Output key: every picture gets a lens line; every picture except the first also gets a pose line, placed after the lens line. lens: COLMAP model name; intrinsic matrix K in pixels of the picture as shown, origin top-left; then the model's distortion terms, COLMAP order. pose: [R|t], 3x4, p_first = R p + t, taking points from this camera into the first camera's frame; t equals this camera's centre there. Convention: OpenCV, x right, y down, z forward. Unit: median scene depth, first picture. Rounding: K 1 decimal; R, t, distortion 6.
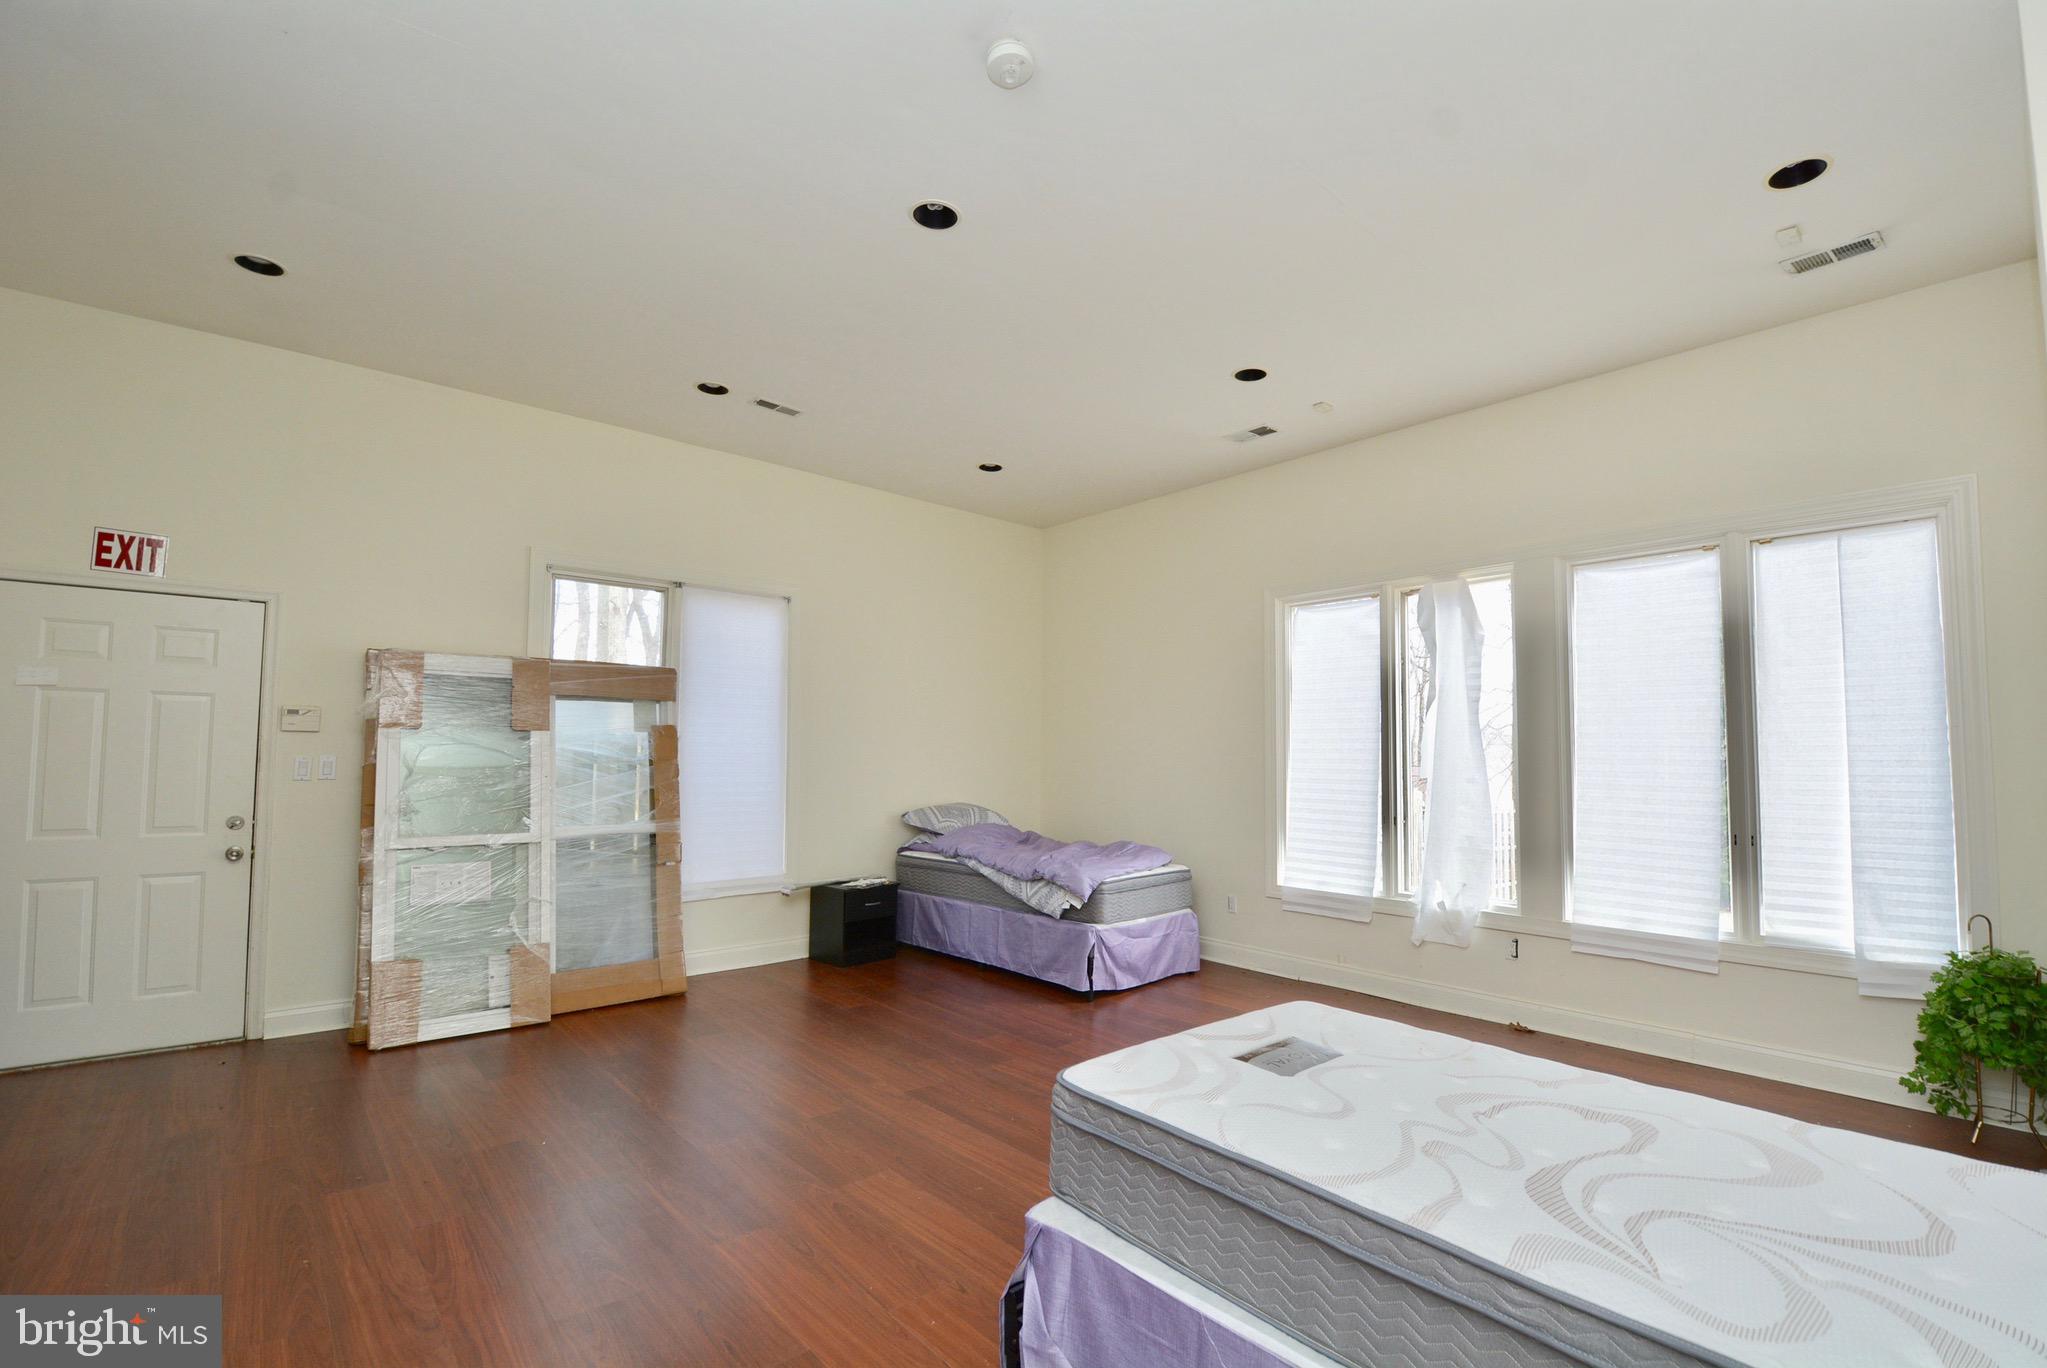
lens RADIAL K [[901.2, 0, 1069.8], [0, 901.2, 698.4], [0, 0, 1]] dist [0.030691, -0.033266]
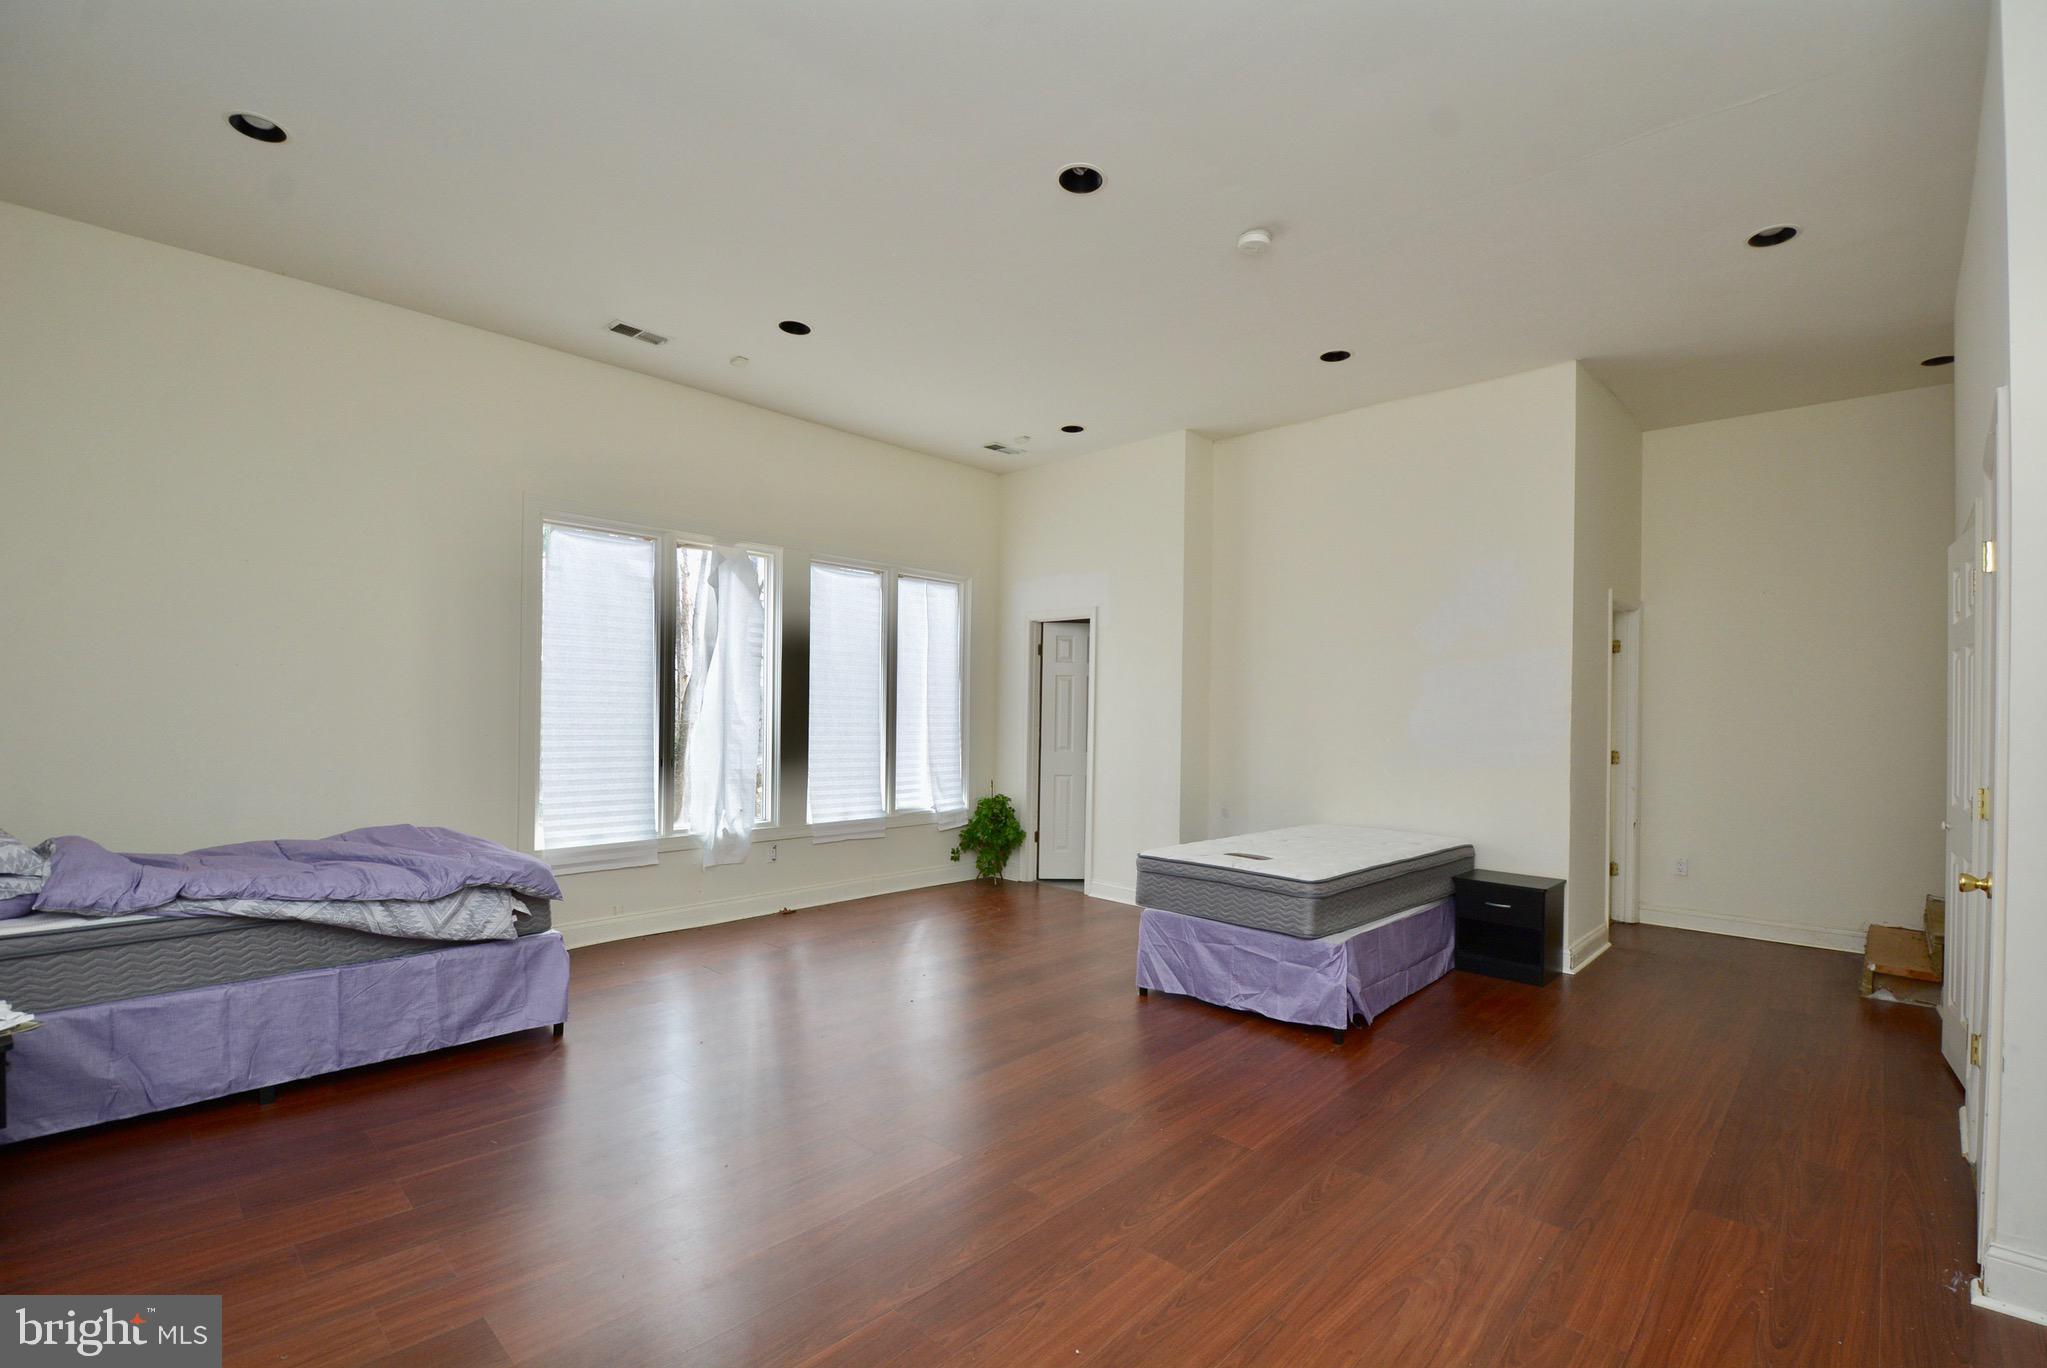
lens RADIAL K [[909.6, 0, 1024.3], [0, 909.6, 697.1], [0, 0, 1]] dist [-0.027241, -0.000064]
pose [[-0.067087, 0.002393, 0.997744, -0.721782], [-0.083690, 0.996460, -0.008017, 0.034925], [-0.994231, -0.084039, -0.066649, 0.680563]]
